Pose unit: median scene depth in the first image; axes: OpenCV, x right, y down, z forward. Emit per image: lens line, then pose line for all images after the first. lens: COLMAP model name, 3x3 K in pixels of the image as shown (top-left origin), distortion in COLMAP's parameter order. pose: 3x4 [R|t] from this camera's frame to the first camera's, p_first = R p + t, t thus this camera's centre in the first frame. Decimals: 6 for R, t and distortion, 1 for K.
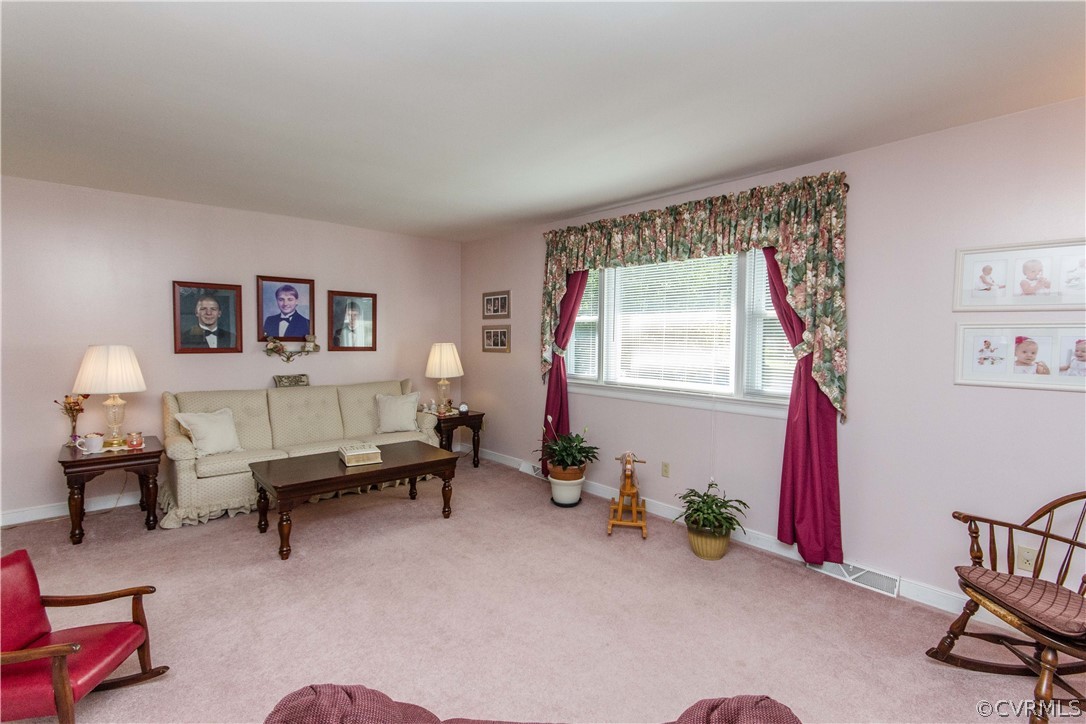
lens RADIAL K [[527.3, 0, 526.9], [0, 527.3, 346.0], [0, 0, 1]] dist [0.001885, 0.000226]
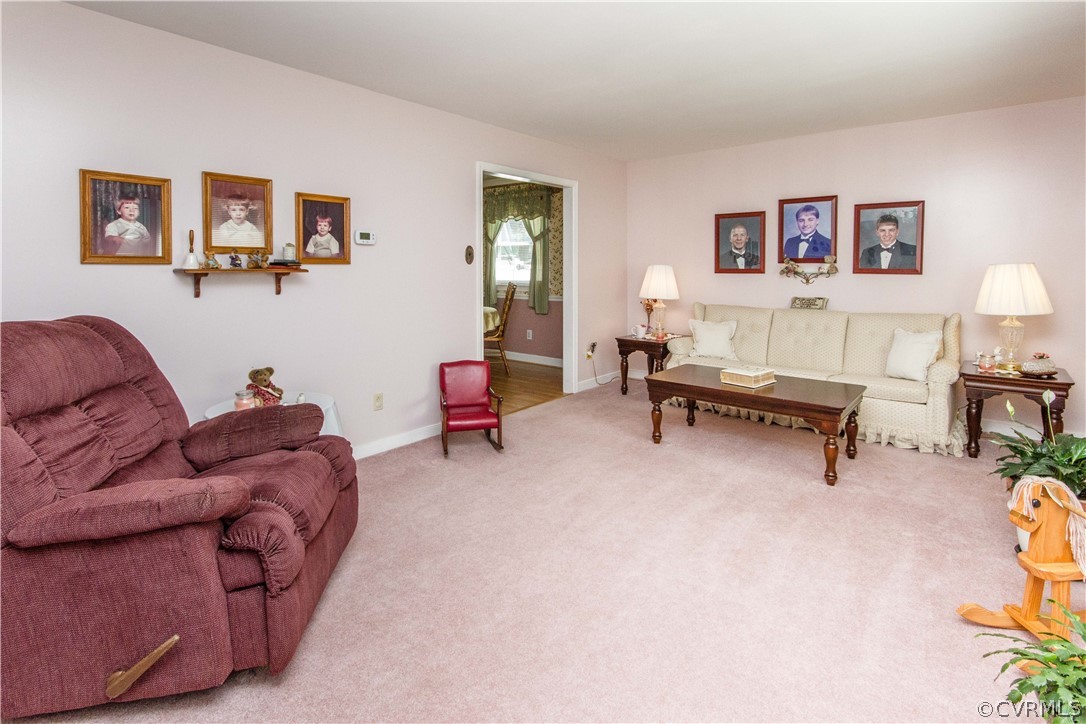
lens RADIAL K [[522.3, 0, 542.5], [0, 522.3, 294.4], [0, 0, 1]] dist [-0.000240, -0.000044]
pose [[0.191098, 0.056788, -0.979927, 0.446168], [-0.000678, 0.998332, 0.057723, -0.006183], [0.981571, -0.010366, 0.190817, 0.358886]]
